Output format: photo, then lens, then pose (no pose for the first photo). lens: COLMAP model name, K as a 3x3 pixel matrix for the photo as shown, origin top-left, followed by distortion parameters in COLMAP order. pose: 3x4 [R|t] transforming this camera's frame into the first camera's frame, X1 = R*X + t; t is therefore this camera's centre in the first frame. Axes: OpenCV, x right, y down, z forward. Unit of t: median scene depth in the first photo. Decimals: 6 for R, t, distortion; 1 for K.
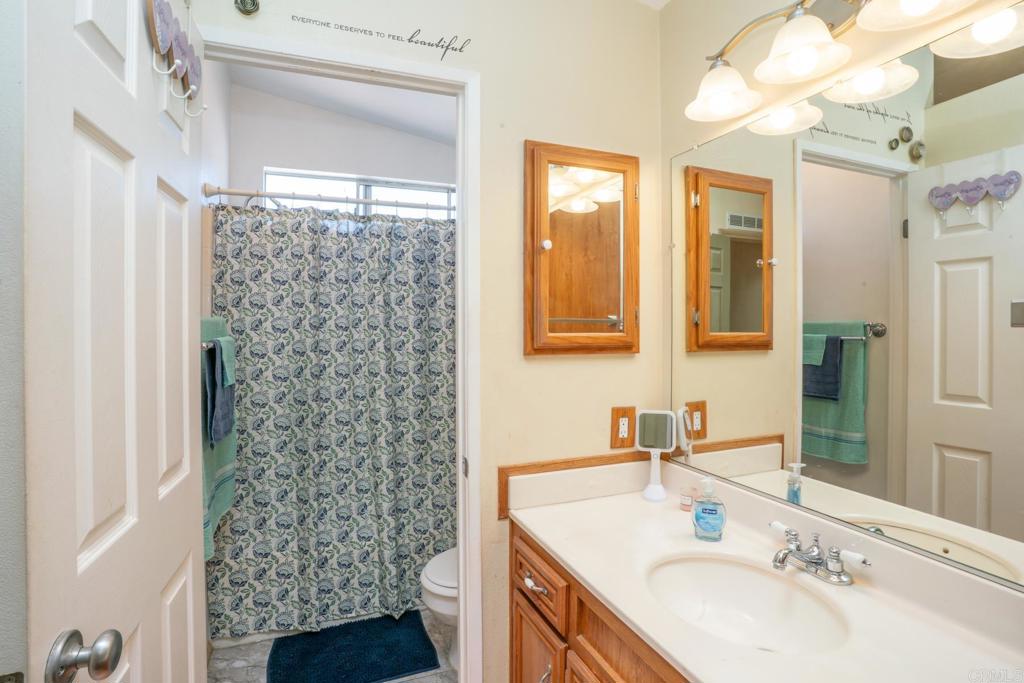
lens RADIAL K [[576.7, 0, 549.8], [0, 576.7, 332.2], [0, 0, 1]] dist [-0.028809, 0.002368]
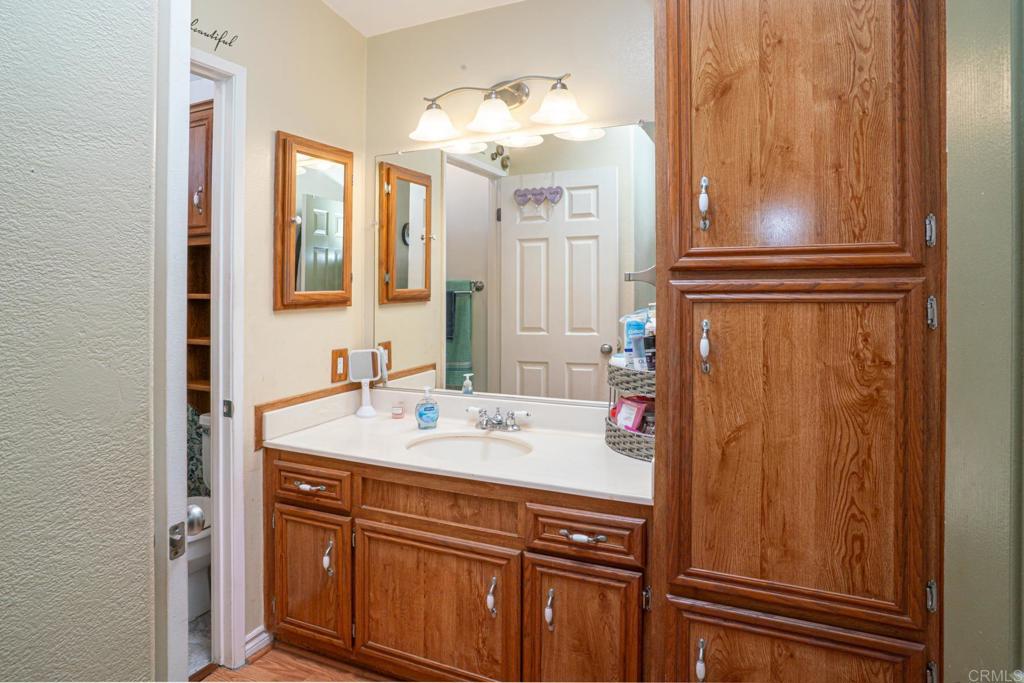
lens RADIAL K [[576.7, 0, 549.8], [0, 576.7, 332.2], [0, 0, 1]] dist [-0.028809, 0.002368]
pose [[0.736749, -0.065091, 0.673026, -0.373748], [0.015529, 0.996722, 0.079397, -0.000045], [-0.675988, -0.048044, 0.735344, -0.231734]]
